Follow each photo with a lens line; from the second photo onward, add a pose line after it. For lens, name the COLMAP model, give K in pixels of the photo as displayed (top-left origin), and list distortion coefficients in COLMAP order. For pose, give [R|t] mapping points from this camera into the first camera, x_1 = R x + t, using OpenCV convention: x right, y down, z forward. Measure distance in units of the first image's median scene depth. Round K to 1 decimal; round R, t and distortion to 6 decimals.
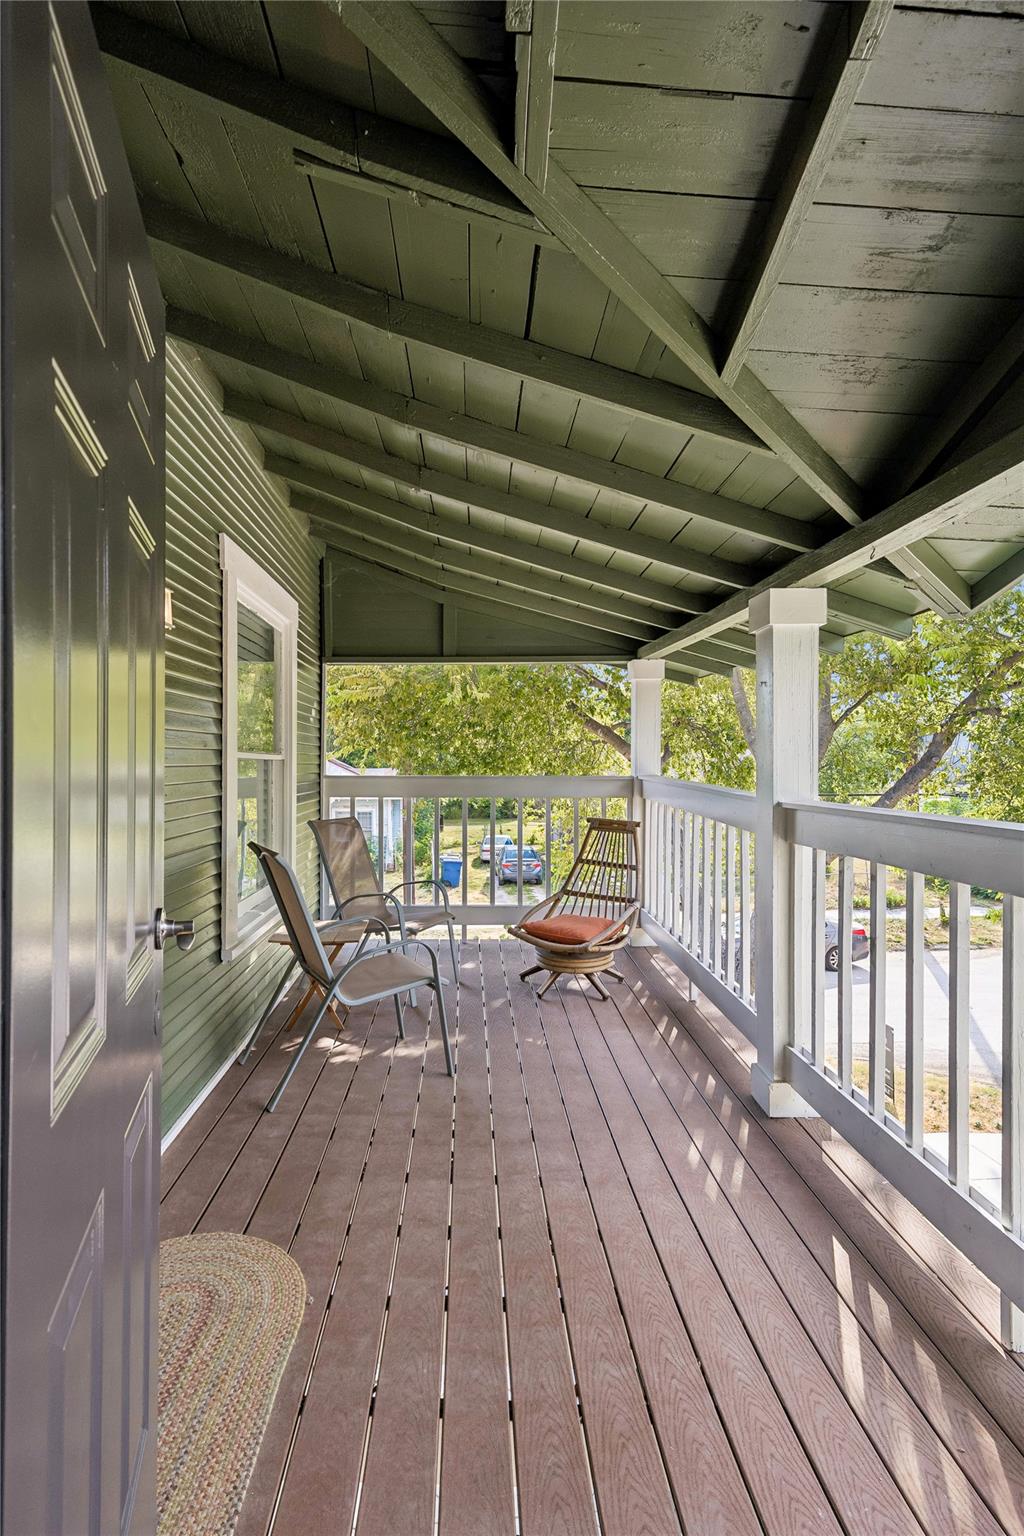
lens RADIAL K [[778.4, 0, 512.0], [0, 778.4, 768.0], [0, 0, 1]] dist [-0.001230, 0.000147]
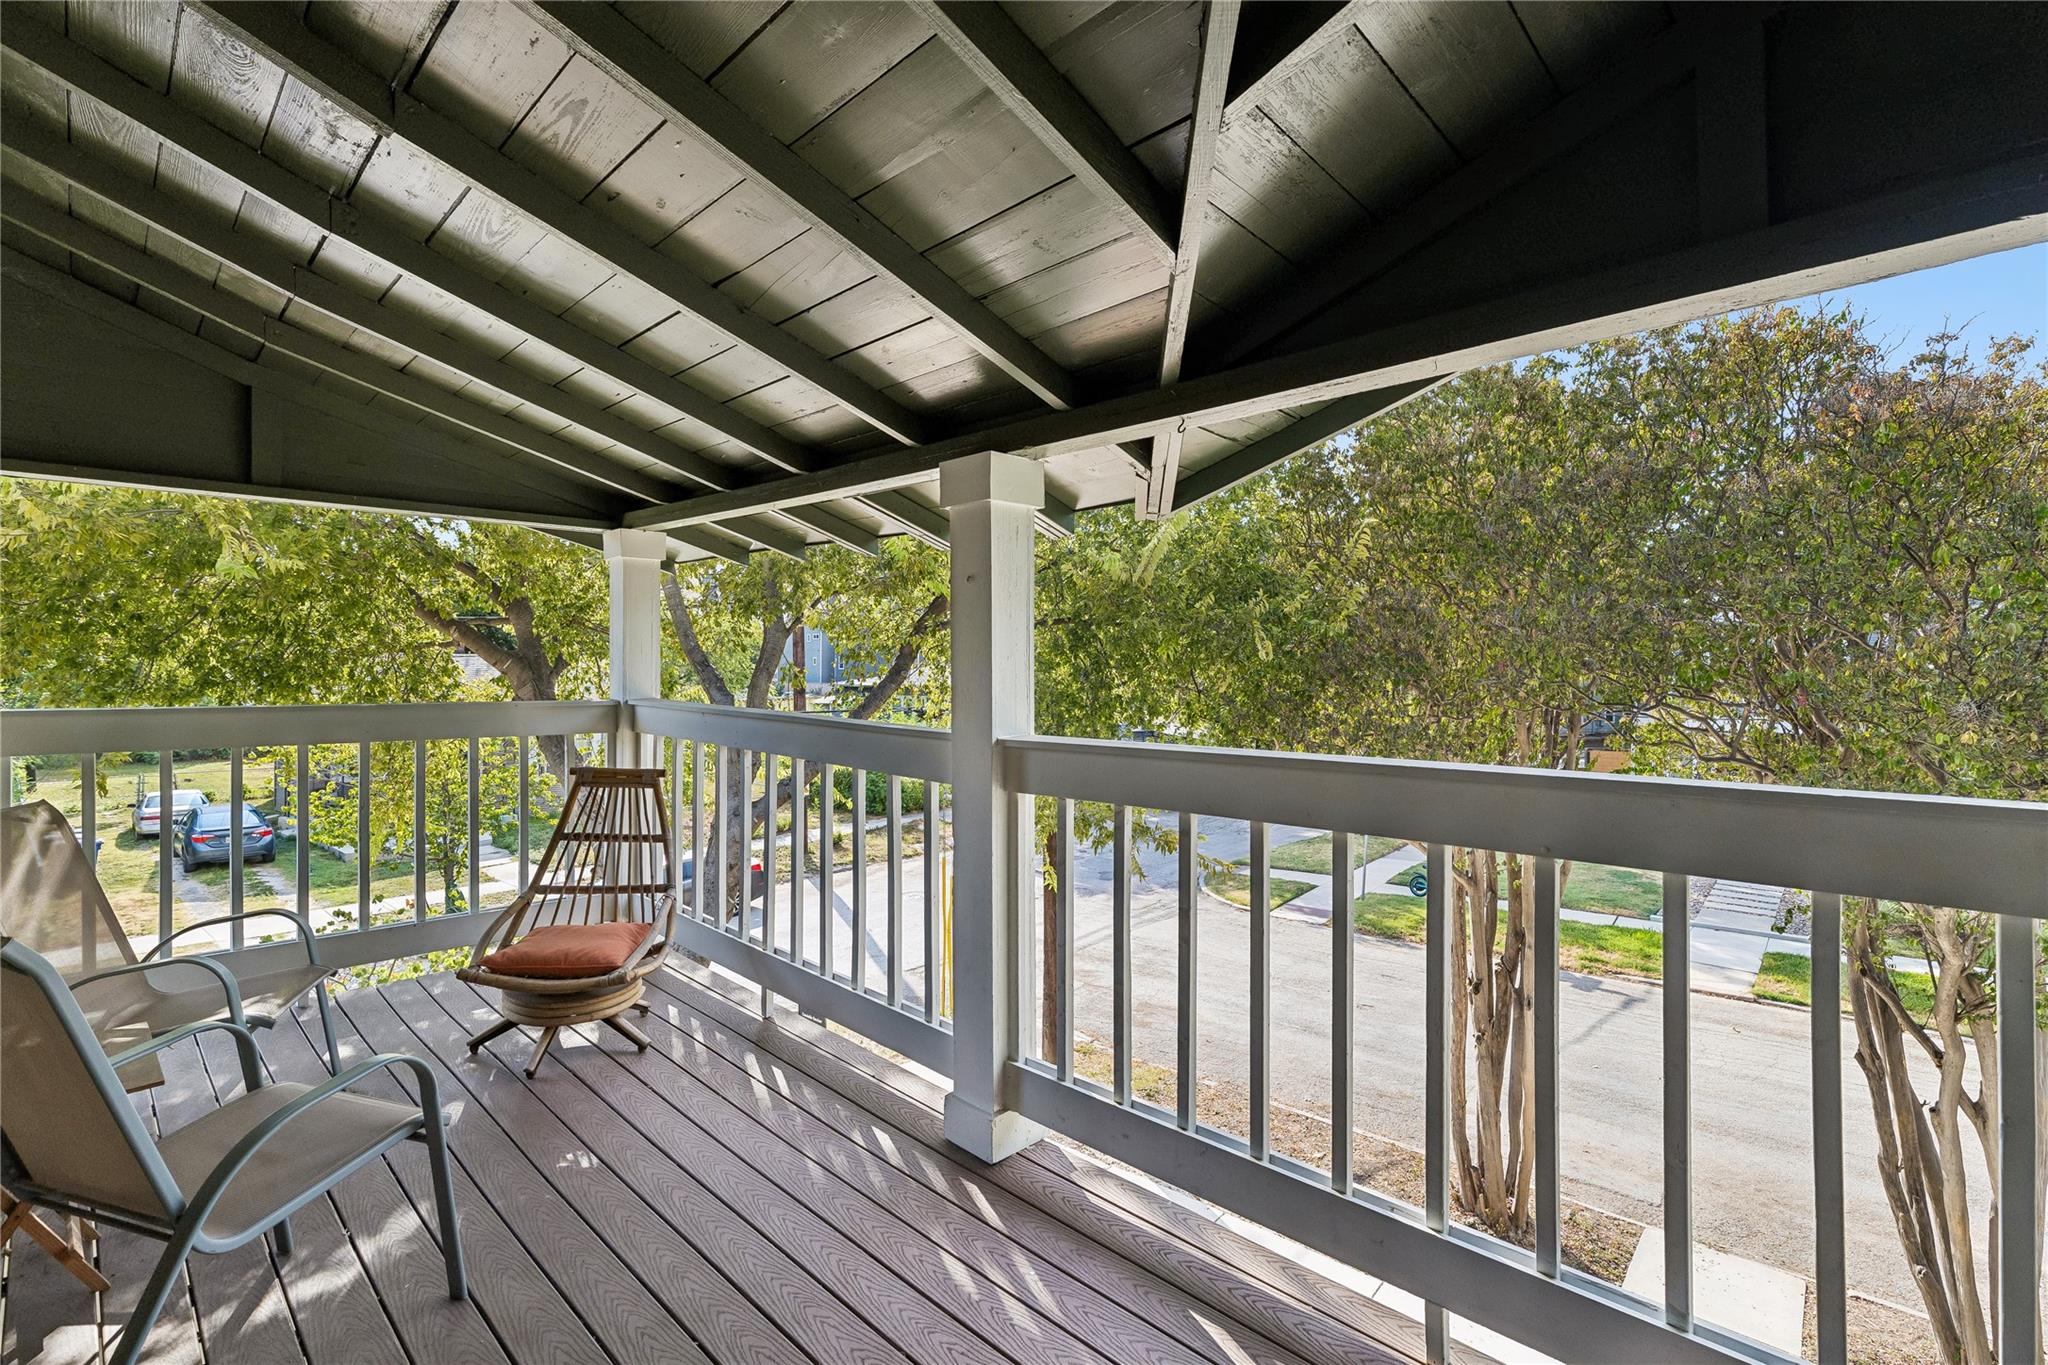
lens RADIAL K [[910.3, 0, 1022.7], [0, 910.3, 672.1], [0, 0, 1]] dist [-0.003454, 0.000135]
pose [[0.735112, 0.001807, 0.677943, -0.147423], [0.003239, 0.999976, -0.006177, -0.009338], [-0.677938, 0.006736, 0.735088, 0.212170]]
